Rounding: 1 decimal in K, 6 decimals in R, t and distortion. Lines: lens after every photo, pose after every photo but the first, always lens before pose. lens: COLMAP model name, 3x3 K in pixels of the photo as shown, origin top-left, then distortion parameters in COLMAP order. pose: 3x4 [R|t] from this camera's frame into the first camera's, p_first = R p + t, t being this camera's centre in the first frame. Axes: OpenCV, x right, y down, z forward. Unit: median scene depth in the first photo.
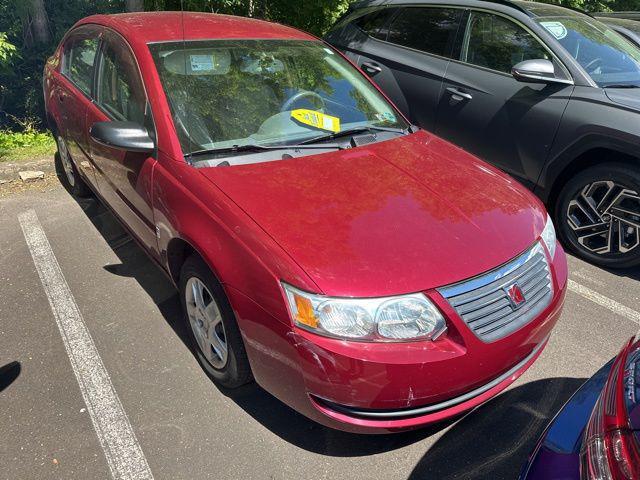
lens RADIAL K [[438.8, 0, 320.5], [0, 438.8, 244.0], [0, 0, 1]] dist [0.037366, -0.046376]
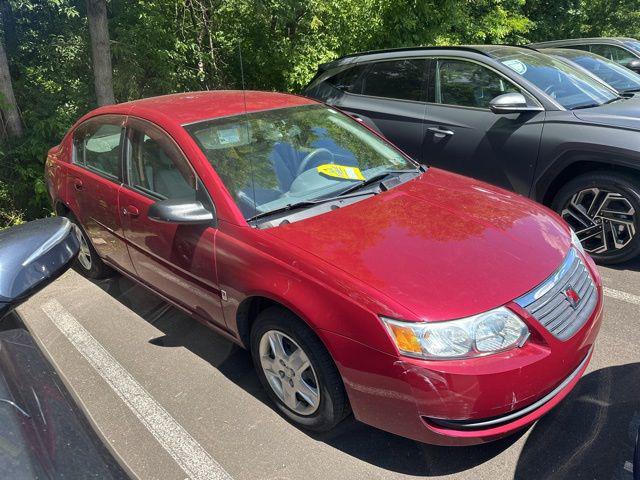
lens RADIAL K [[438.8, 0, 320.5], [0, 438.8, 244.0], [0, 0, 1]] dist [0.037366, -0.046376]
pose [[0.984708, -0.153641, 0.082131, -0.181077], [0.161431, 0.981949, -0.098567, -0.005343], [-0.065505, 0.110318, 0.991735, -0.066916]]
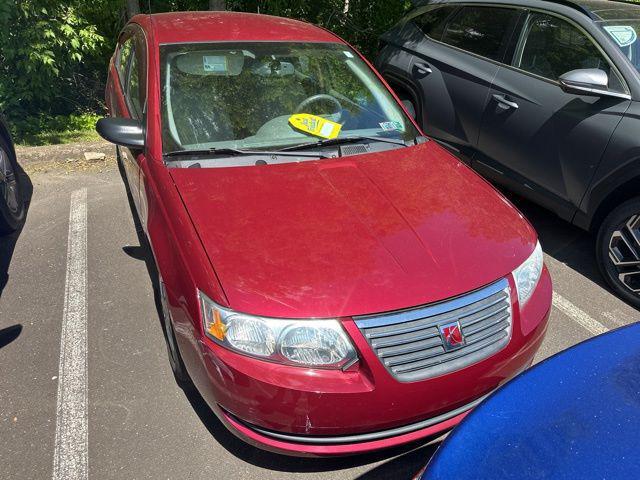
lens RADIAL K [[437.6, 0, 316.5], [0, 437.6, 242.0], [0, 0, 1]] dist [0.040222, -0.045506]
pose [[0.974889, 0.109686, -0.193803, 0.218146], [-0.107053, 0.993963, 0.024041, -0.046587], [0.195269, -0.002690, 0.980746, 0.032871]]
